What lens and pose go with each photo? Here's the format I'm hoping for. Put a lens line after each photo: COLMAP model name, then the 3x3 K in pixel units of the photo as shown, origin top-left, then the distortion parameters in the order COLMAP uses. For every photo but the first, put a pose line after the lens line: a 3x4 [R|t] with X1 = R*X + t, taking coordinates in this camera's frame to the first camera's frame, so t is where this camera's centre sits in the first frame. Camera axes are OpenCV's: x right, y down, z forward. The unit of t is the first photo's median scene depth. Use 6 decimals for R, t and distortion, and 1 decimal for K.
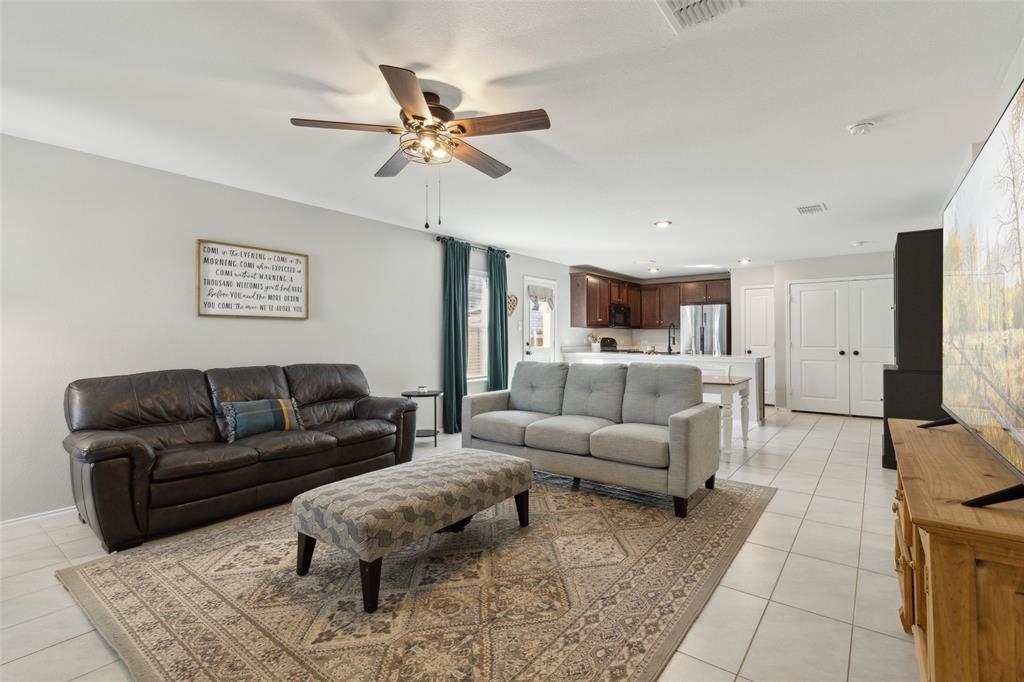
lens RADIAL K [[473.2, 0, 510.6], [0, 473.2, 331.6], [0, 0, 1]] dist [0.005926, 0.000621]
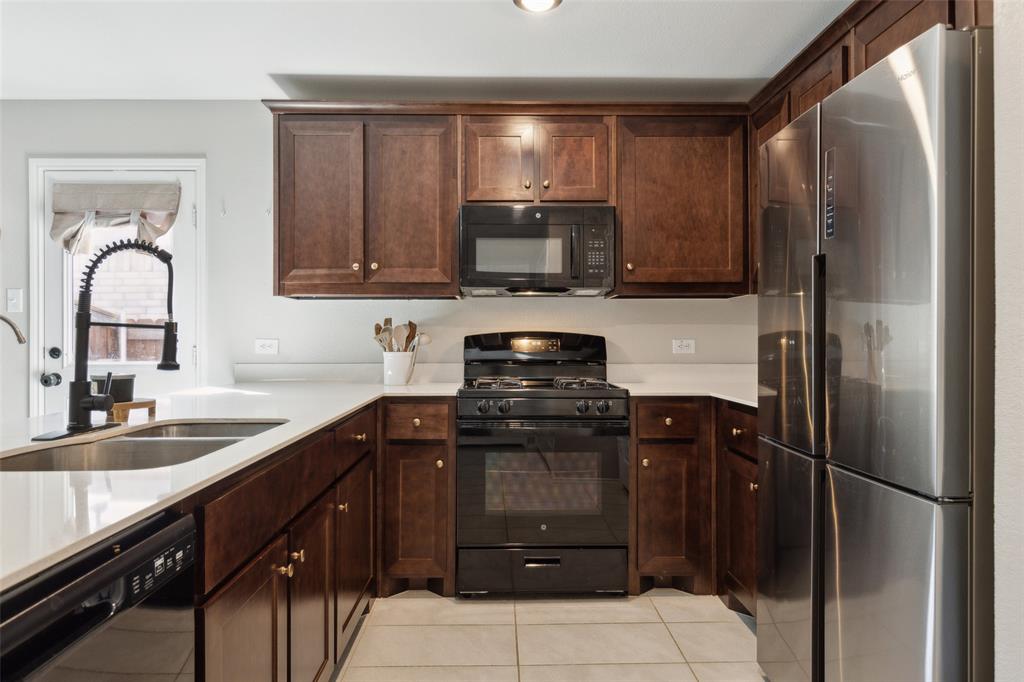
lens RADIAL K [[645.3, 0, 508.6], [0, 645.3, 336.3], [0, 0, 1]] dist [0.000936, 0.006695]
pose [[0.627040, -0.005350, -0.778969, 1.015383], [0.017738, 0.999815, 0.007412, 0.025870], [0.778785, -0.018465, 0.627019, 1.588924]]
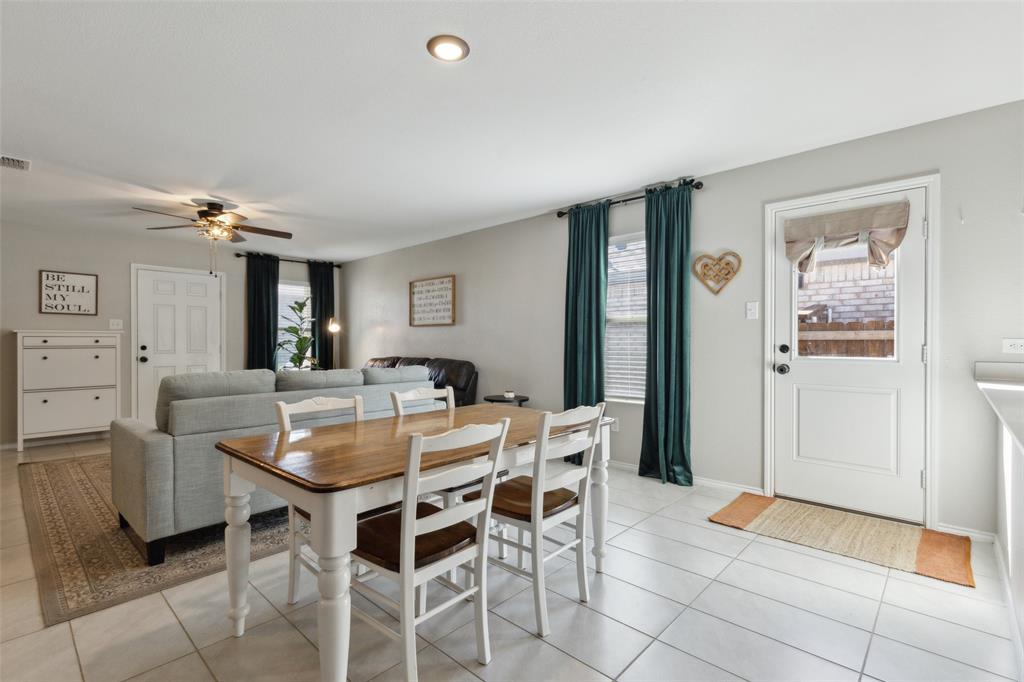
lens RADIAL K [[473.2, 0, 514.6], [0, 473.2, 343.3], [0, 0, 1]] dist [0.005926, 0.000621]
pose [[-0.087729, 0.004231, -0.996135, 0.855174], [0.015441, 0.999877, 0.002887, 0.024638], [0.996025, -0.015129, -0.087784, 1.288256]]
